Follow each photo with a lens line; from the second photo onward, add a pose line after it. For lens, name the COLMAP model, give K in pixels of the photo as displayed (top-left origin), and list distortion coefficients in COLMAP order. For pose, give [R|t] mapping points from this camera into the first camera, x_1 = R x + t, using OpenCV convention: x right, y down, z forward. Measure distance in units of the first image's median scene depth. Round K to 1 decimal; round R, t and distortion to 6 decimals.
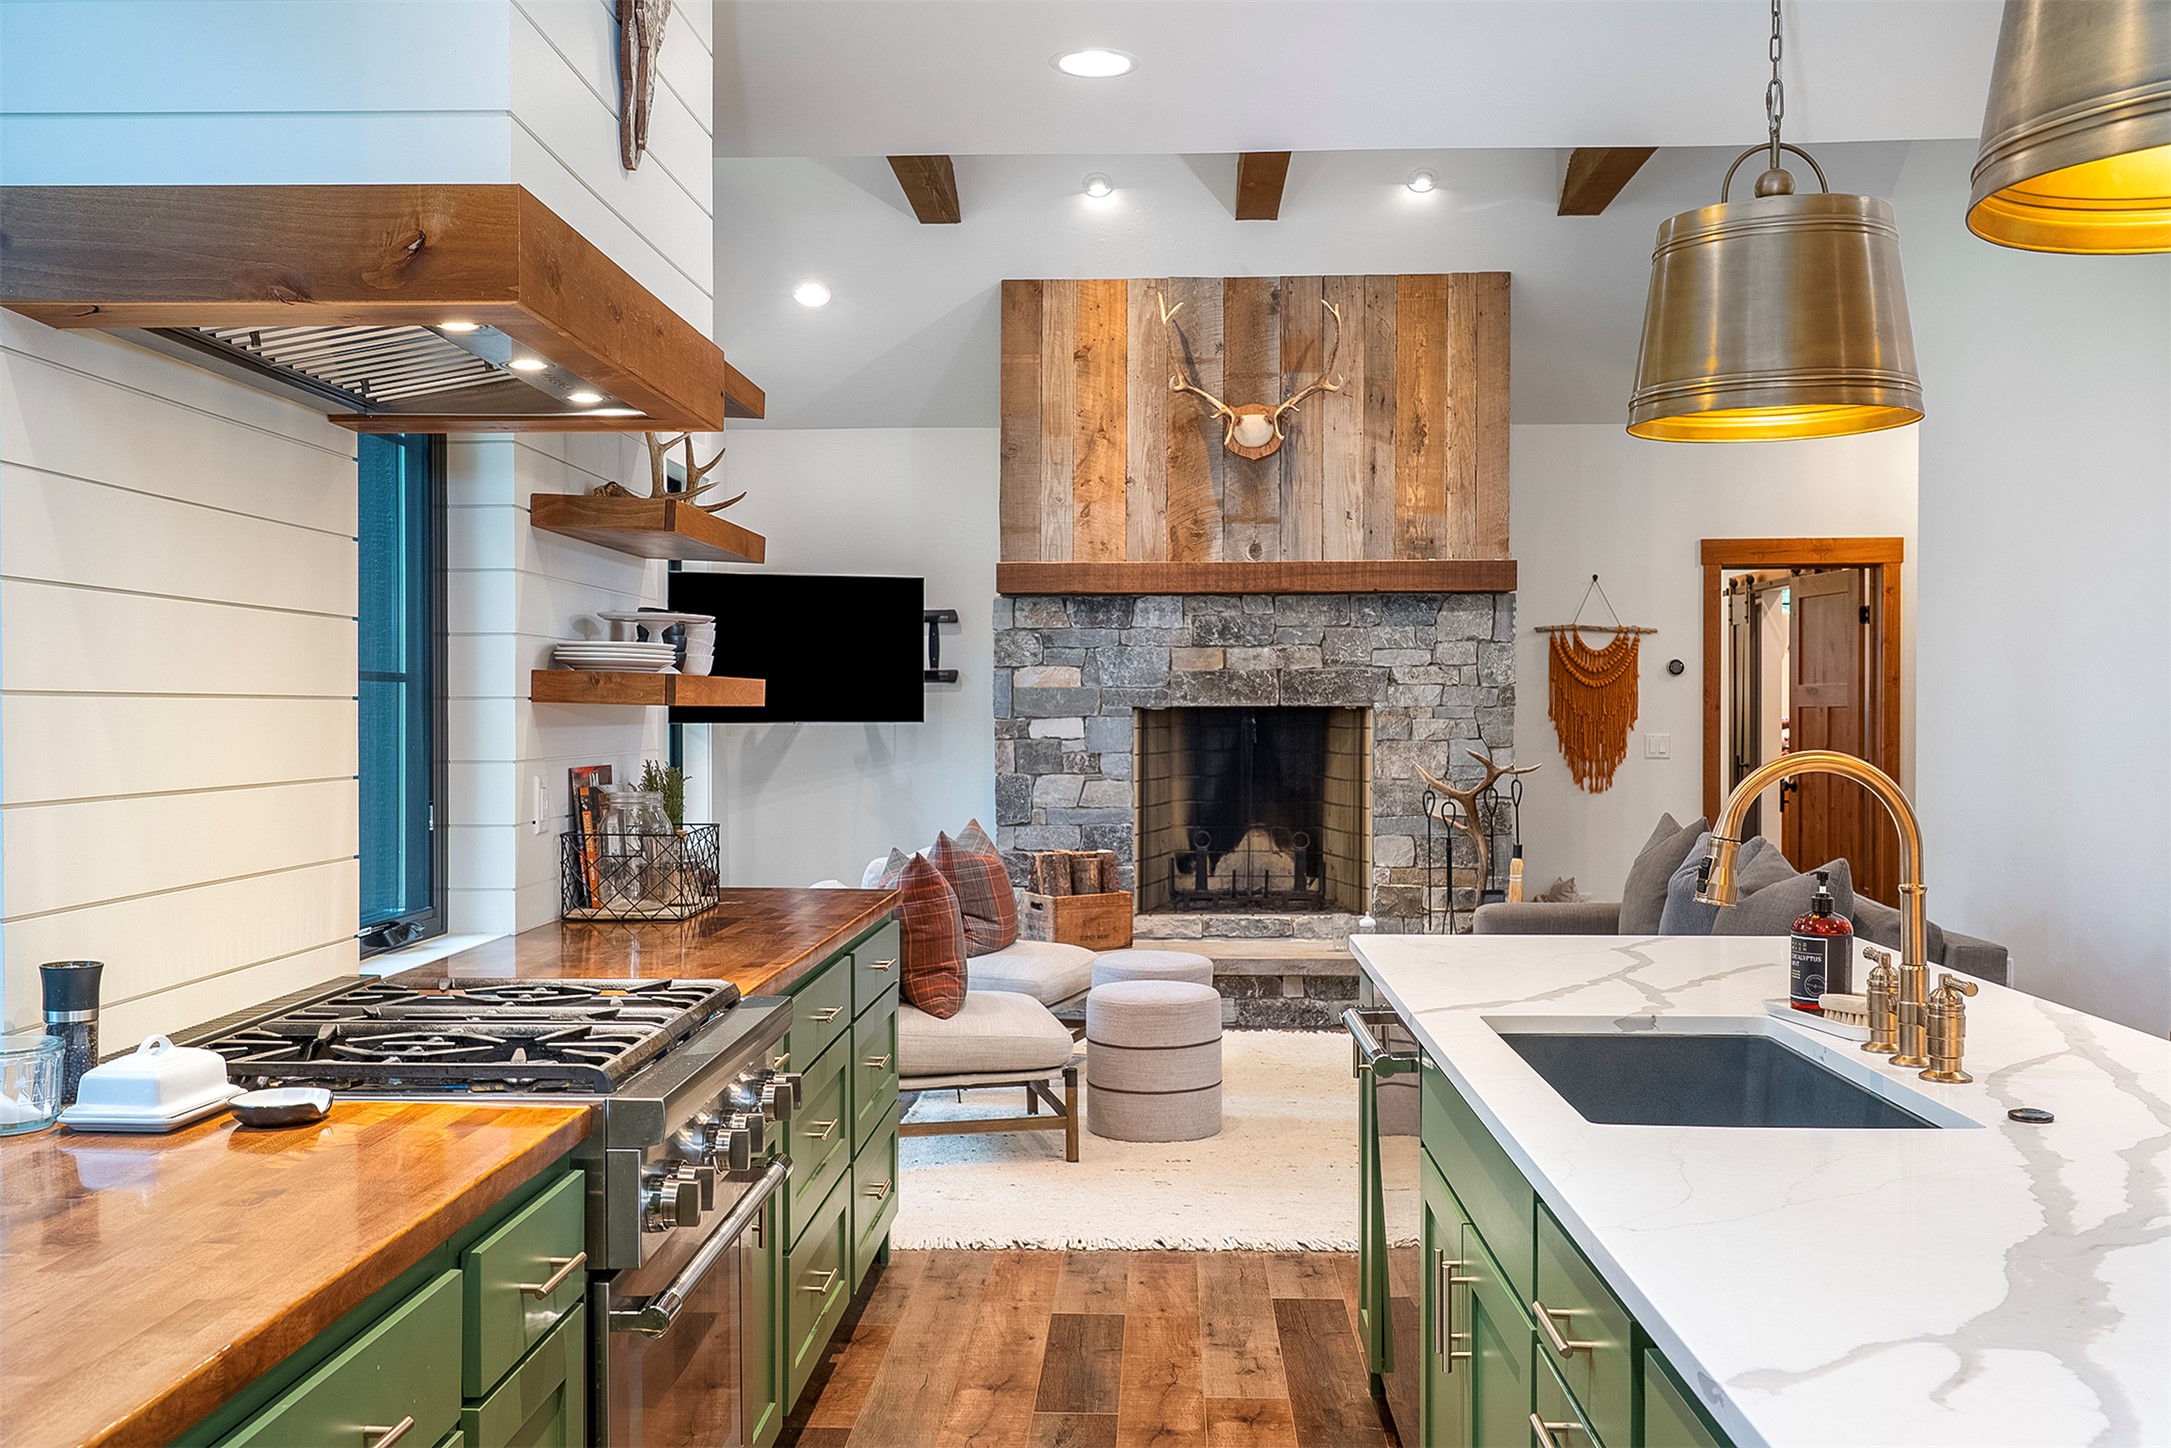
lens RADIAL K [[1950.6, 0, 1085.9], [0, 1950.6, 739.2], [0, 0, 1]] dist [0.040023, 0.002602]
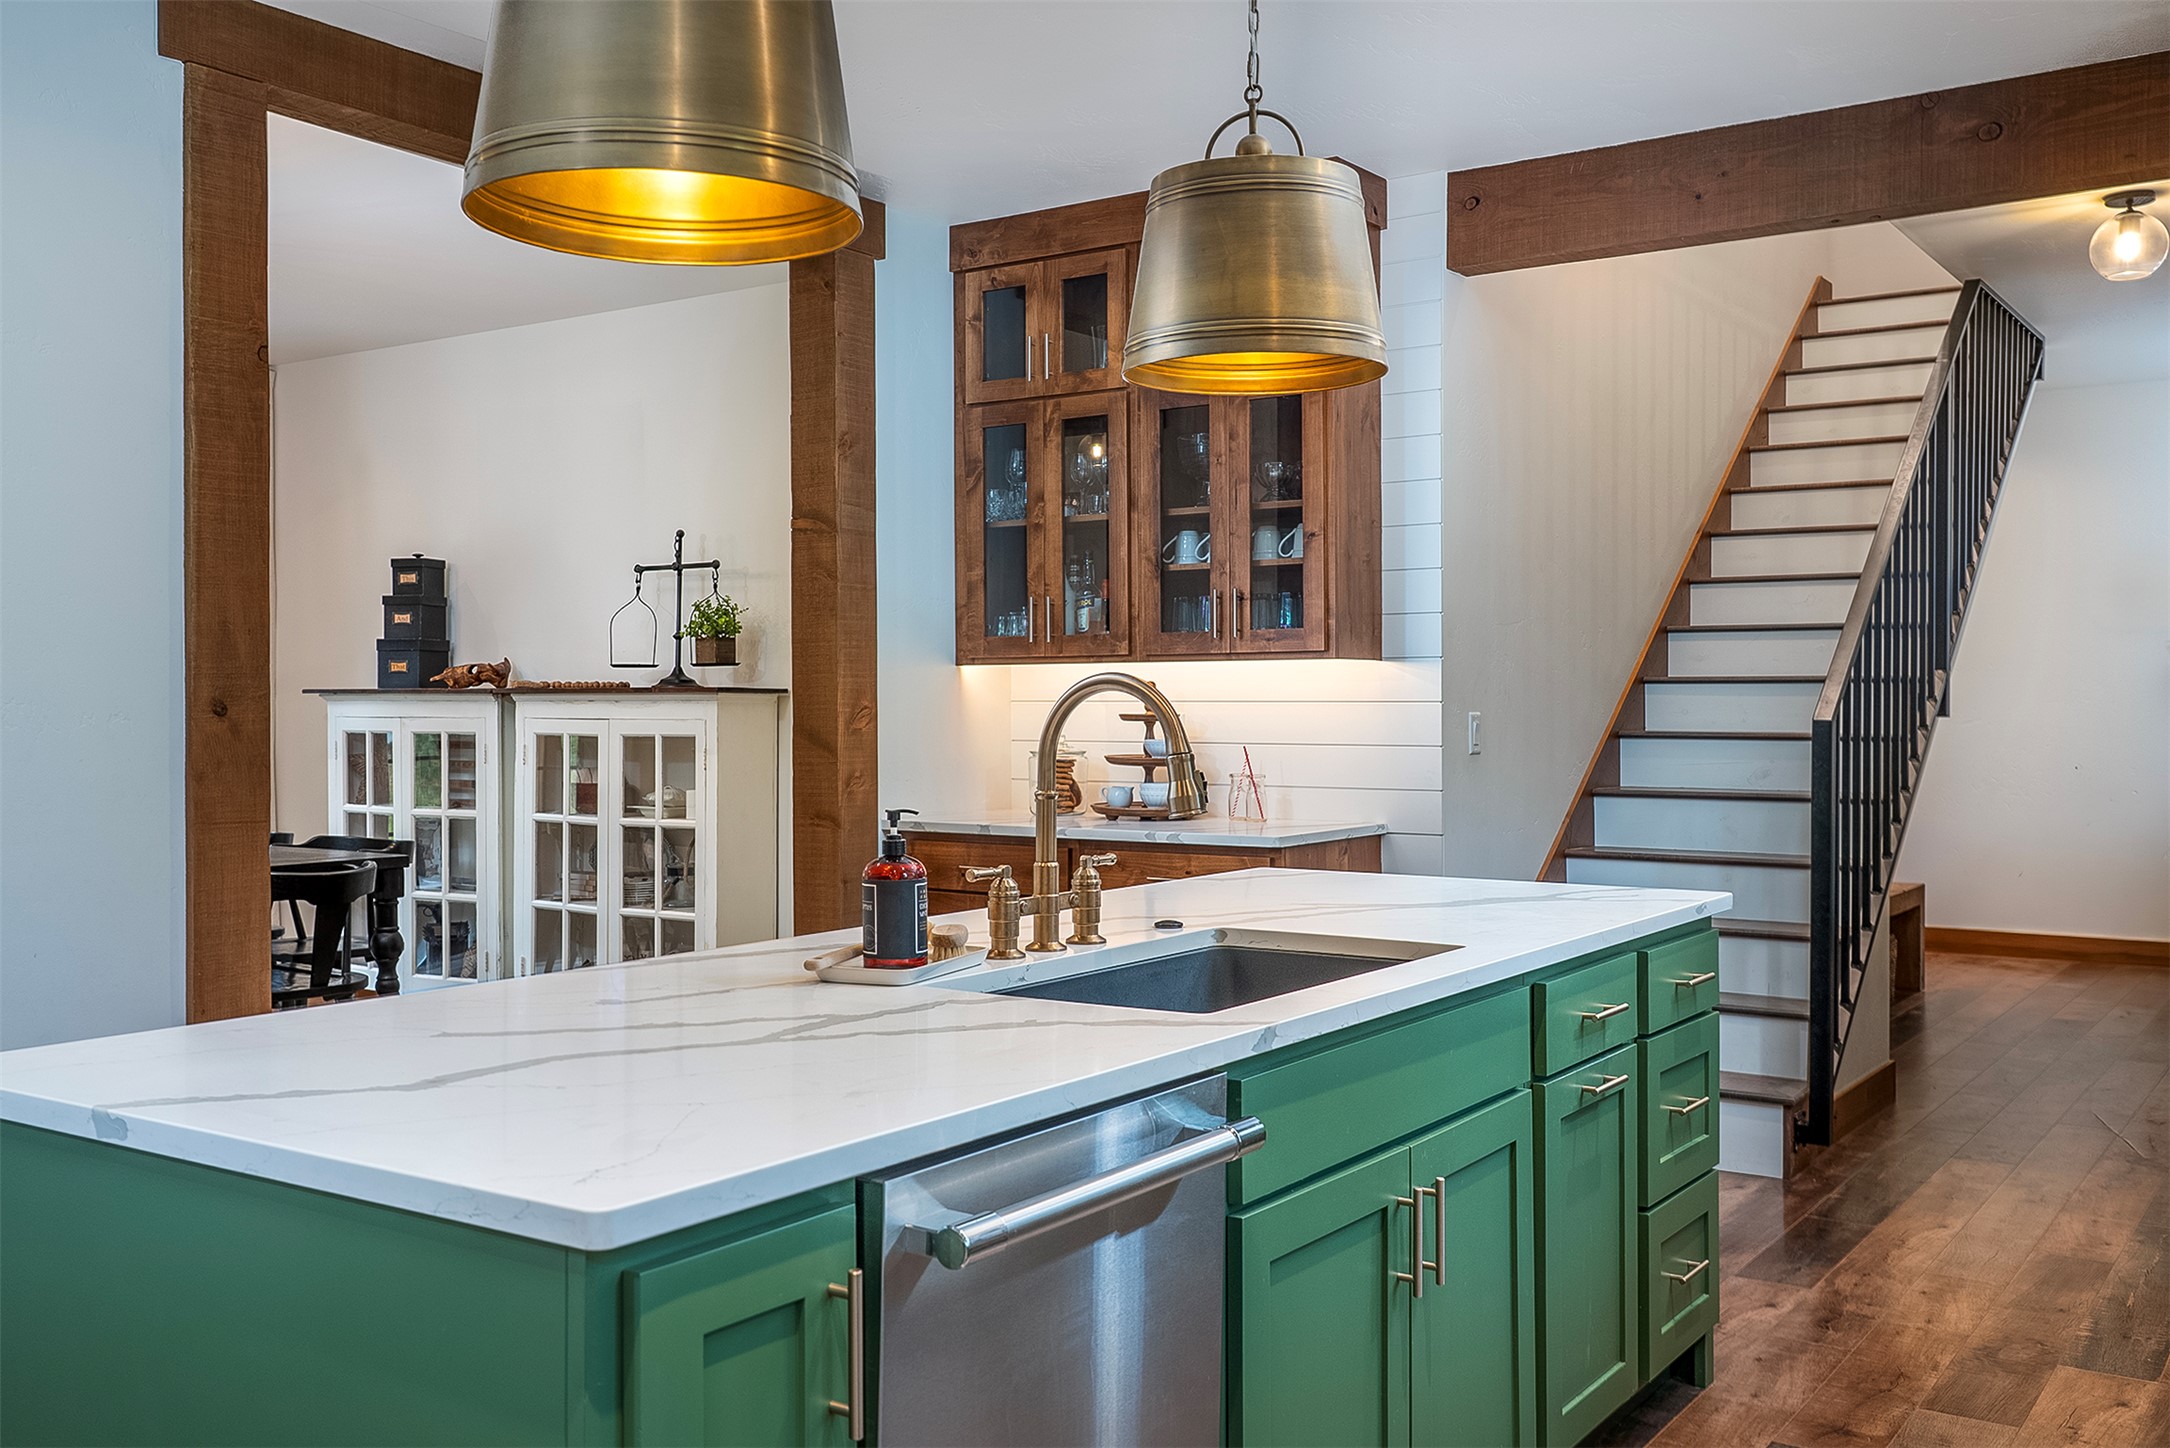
lens RADIAL K [[1949.7, 0, 1082.6], [0, 1949.7, 739.7], [0, 0, 1]] dist [0.040023, 0.002602]
pose [[-0.848152, -0.013373, 0.529584, -0.057070], [0.008390, 0.999217, 0.038669, -0.000107], [-0.529686, 0.037241, -0.847376, 0.556834]]
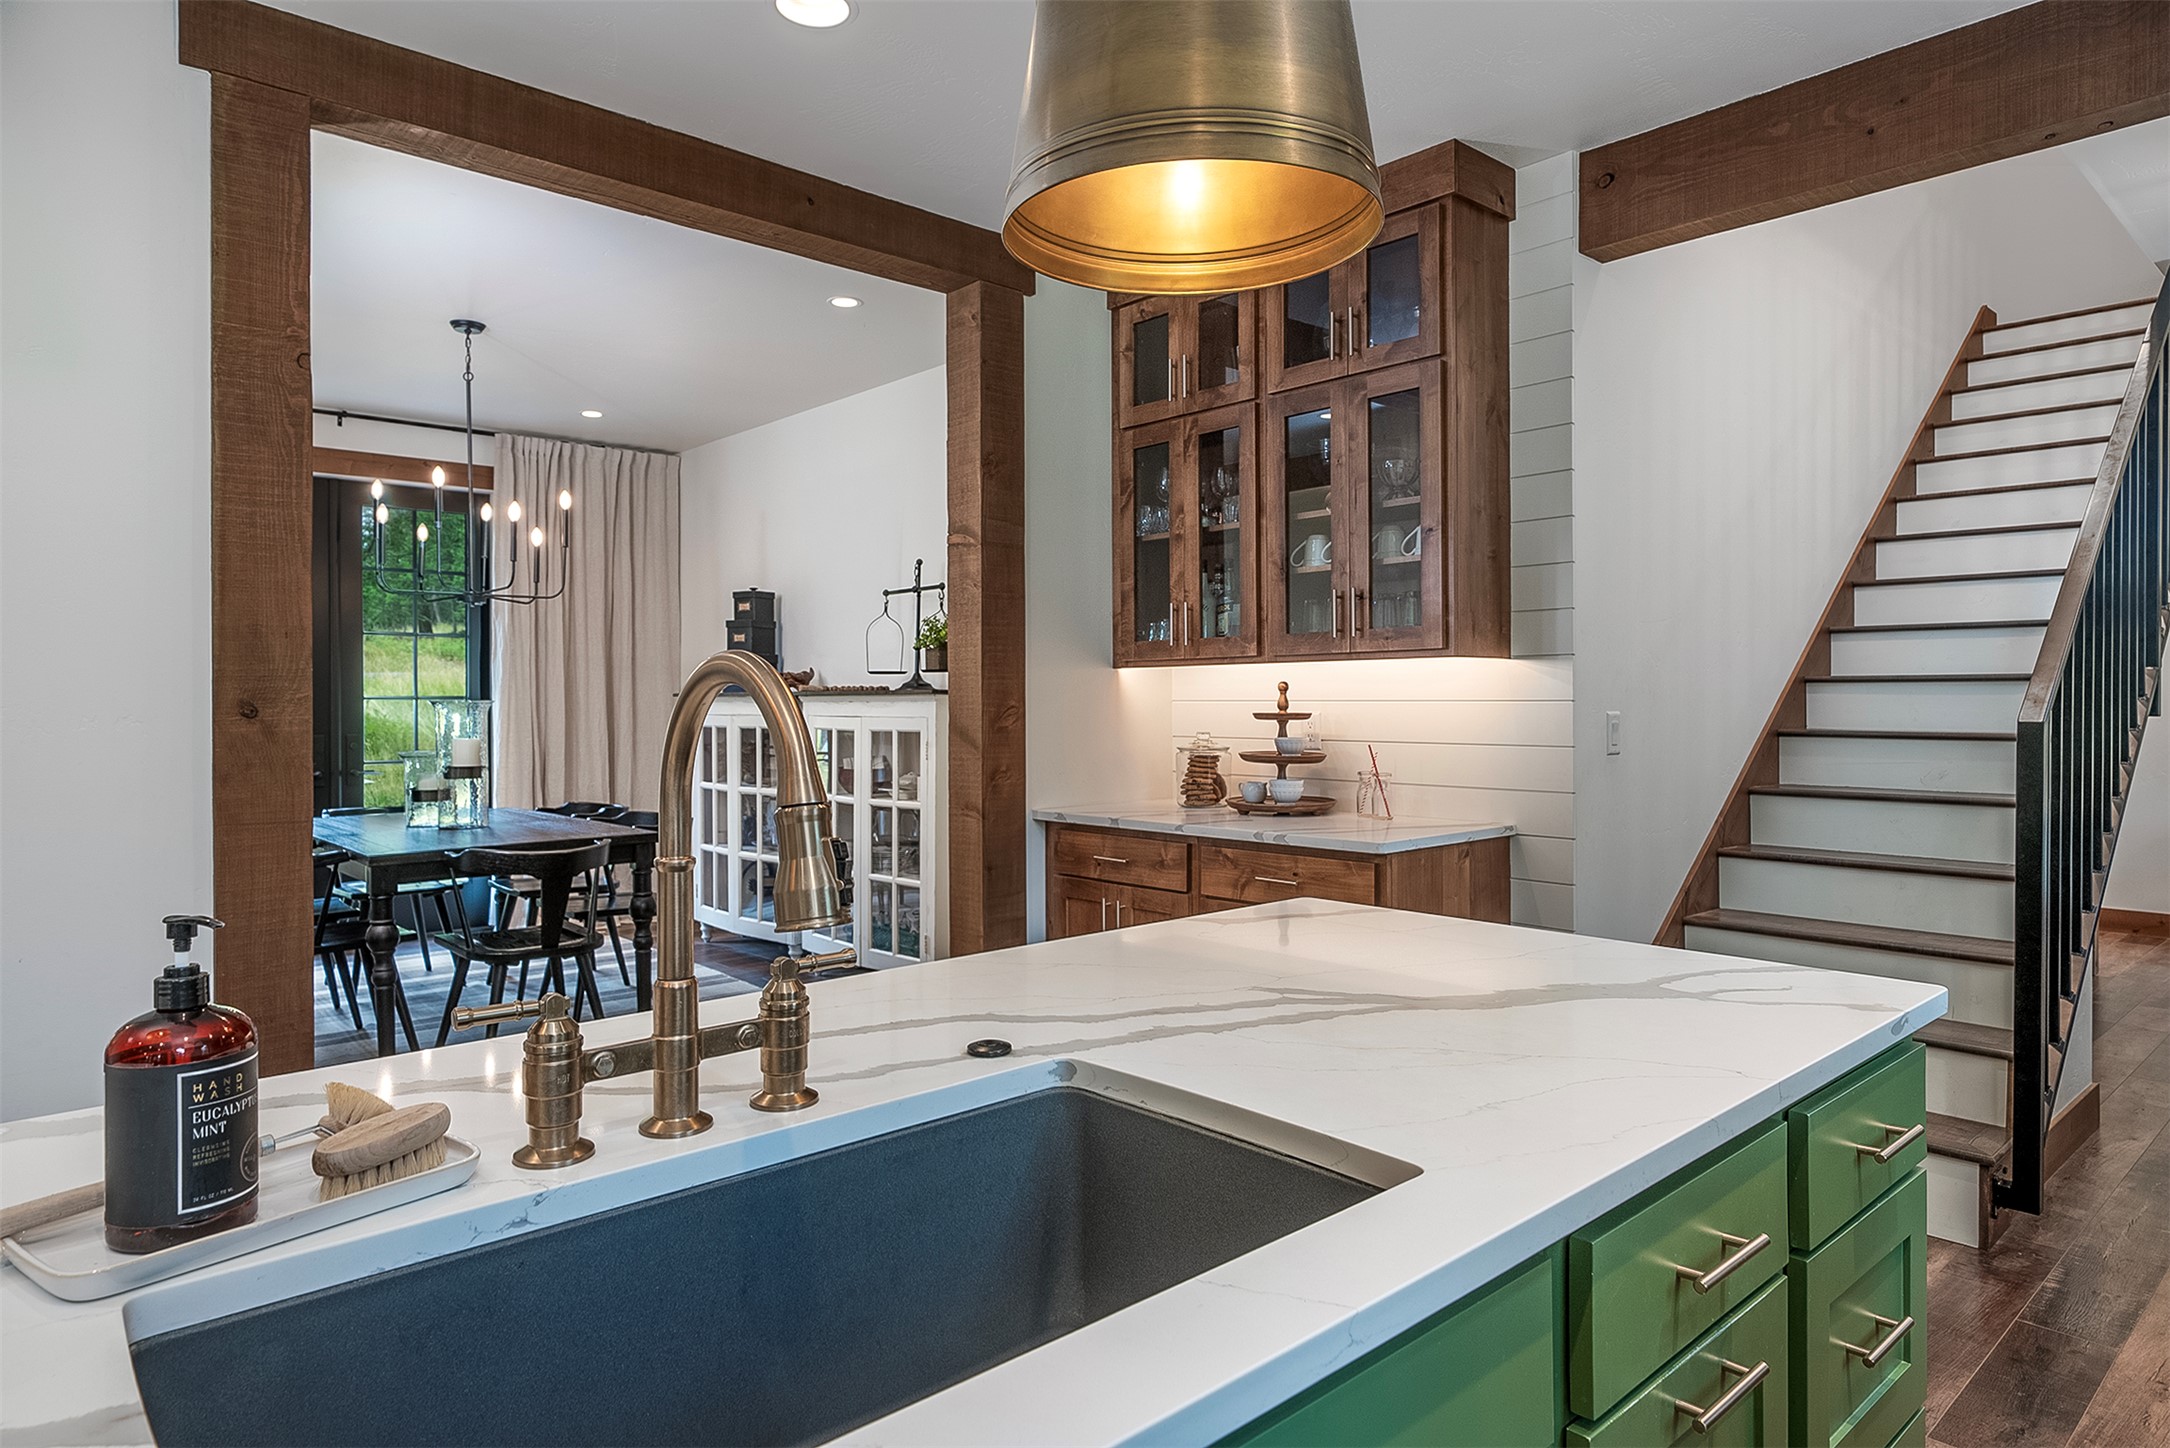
lens RADIAL K [[1275.6, 0, 1091.4], [0, 1275.6, 720.3], [0, 0, 1]] dist [0.011094, -0.003577]
pose [[-0.704982, -0.012060, 0.709122, 0.002705], [0.014659, 0.999394, 0.031570, 0.004299], [-0.709073, 0.032652, -0.704378, 0.346383]]
